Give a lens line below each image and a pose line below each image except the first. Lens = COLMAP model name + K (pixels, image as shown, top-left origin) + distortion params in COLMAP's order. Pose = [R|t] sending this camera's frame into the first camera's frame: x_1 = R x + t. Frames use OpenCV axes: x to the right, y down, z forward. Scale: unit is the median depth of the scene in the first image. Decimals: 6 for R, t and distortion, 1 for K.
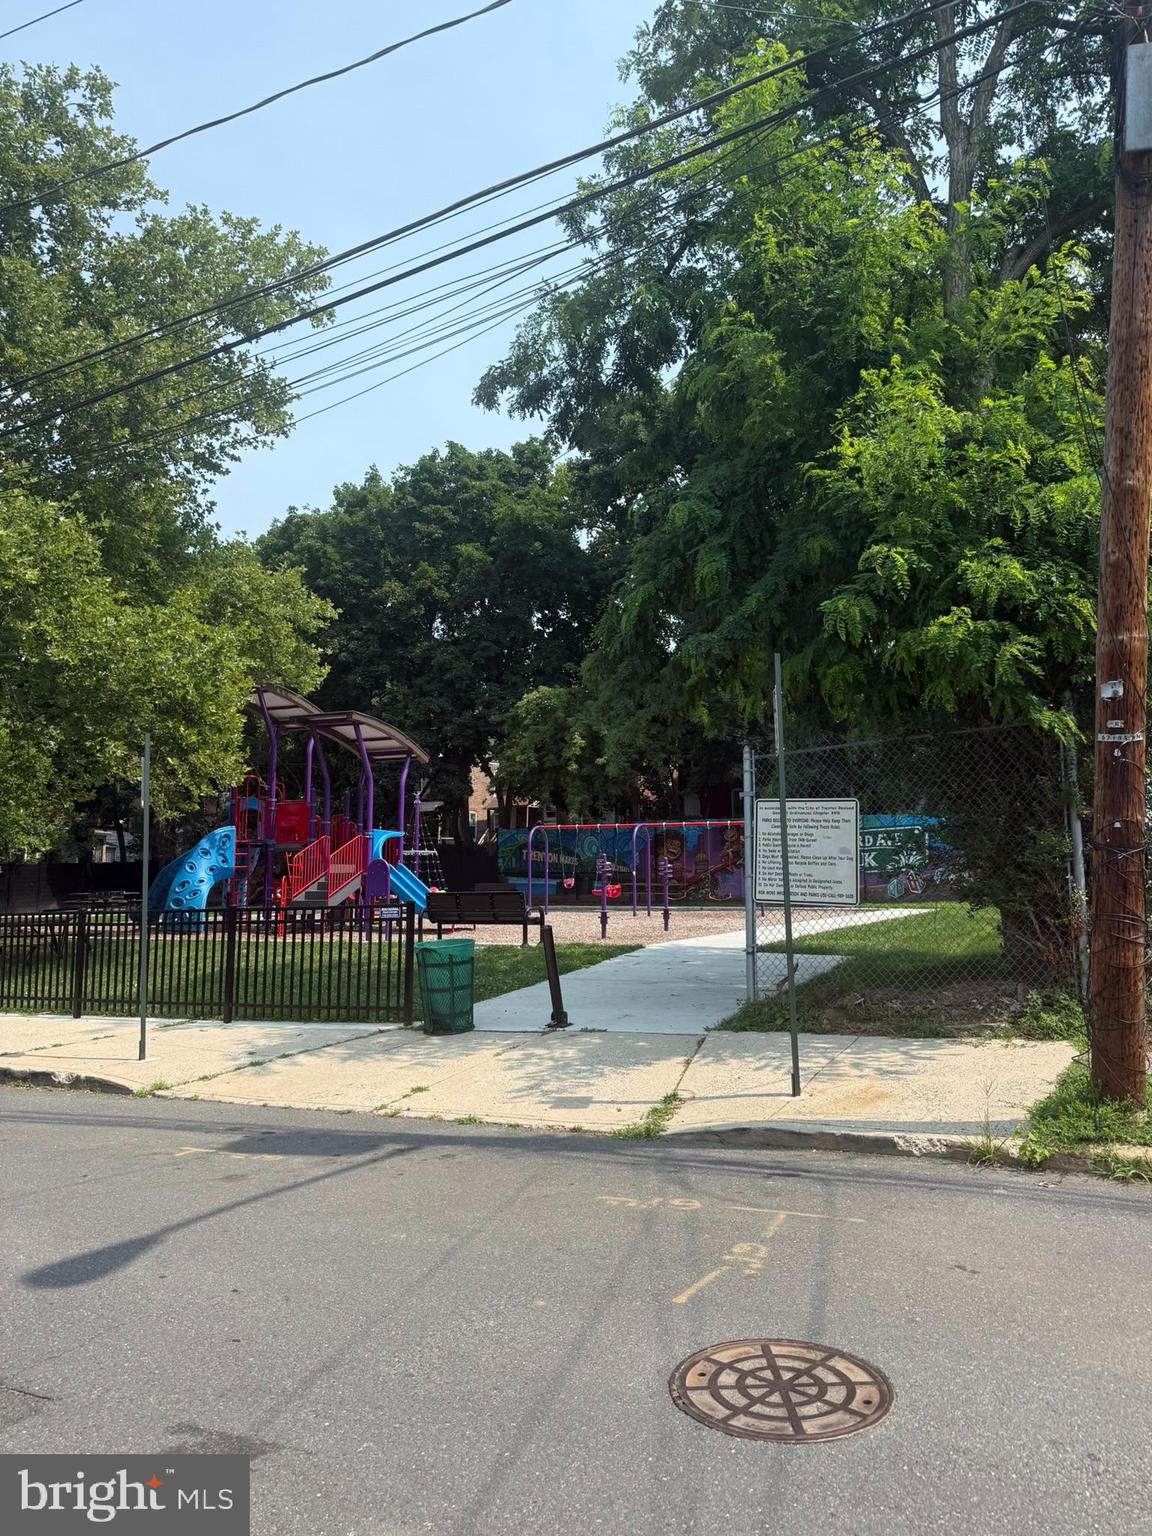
lens RADIAL K [[1079.5, 0, 563.2], [0, 1079.5, 762.7], [0, 0, 1]] dist [0.079793, -0.136253]
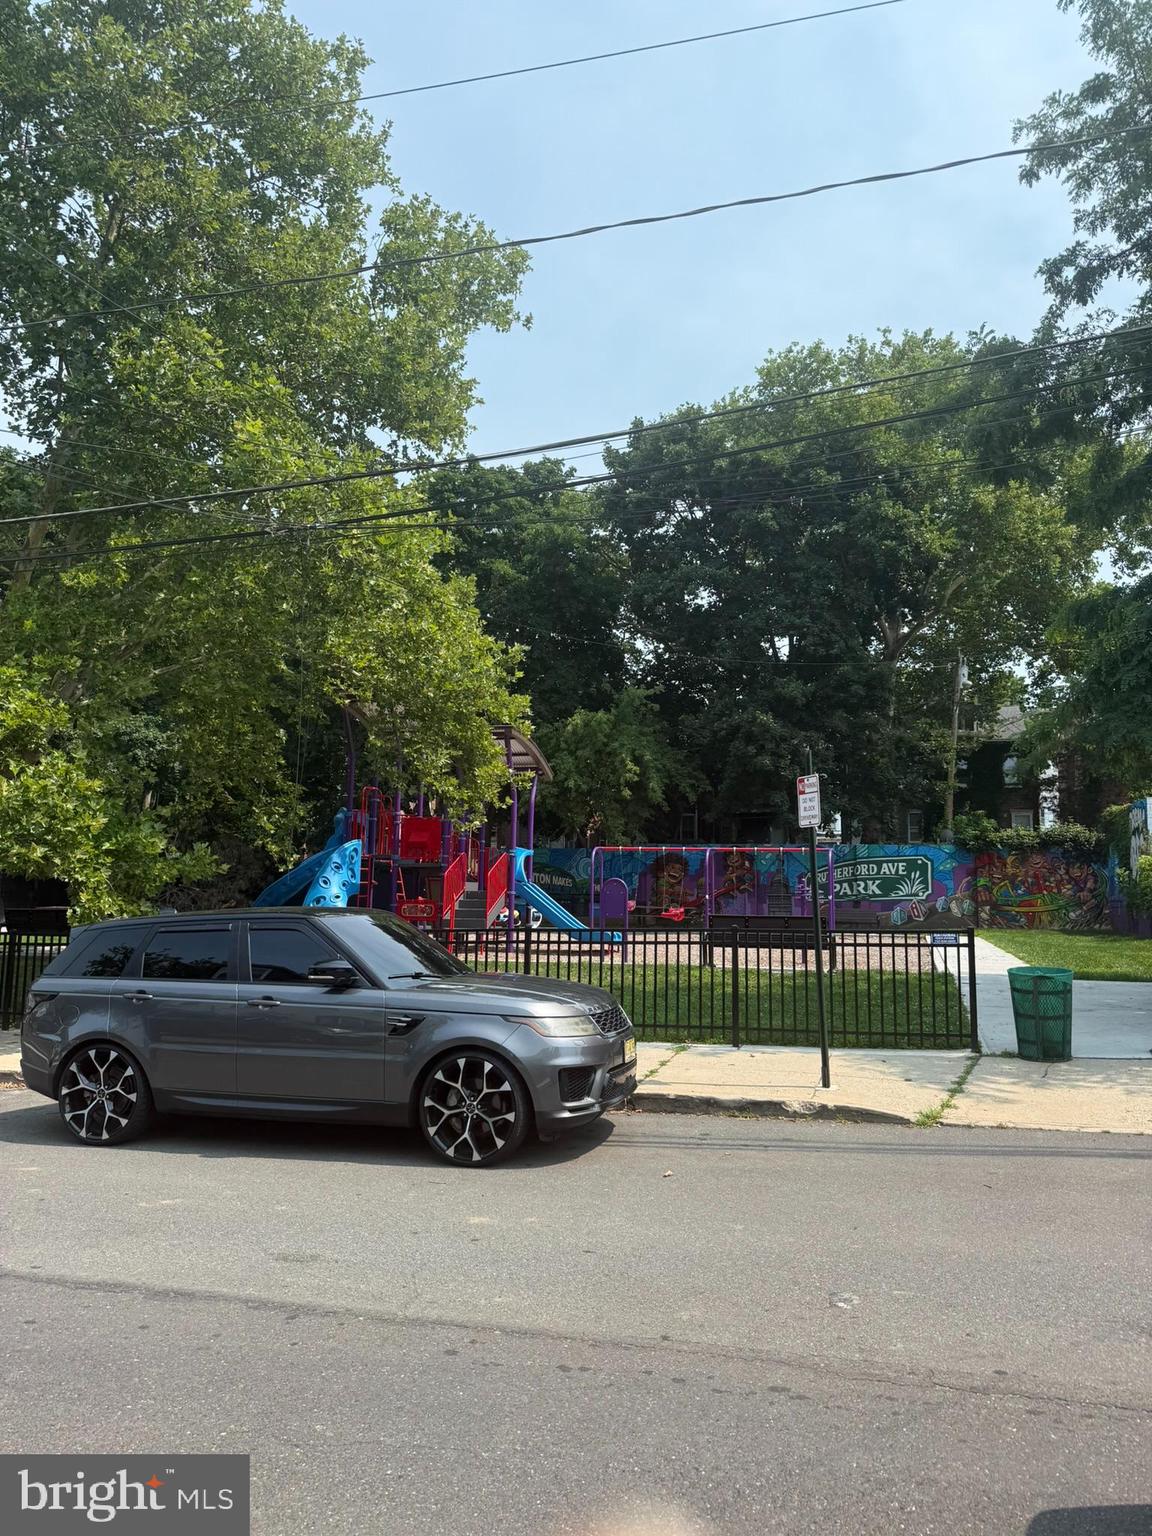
lens RADIAL K [[1079.5, 0, 563.2], [0, 1079.5, 762.7], [0, 0, 1]] dist [0.079793, -0.136253]
pose [[0.986886, 0.038094, 0.156862, -0.285992], [-0.035099, 0.999146, -0.021821, 0.004912], [-0.157559, 0.016029, 0.987379, 0.028622]]
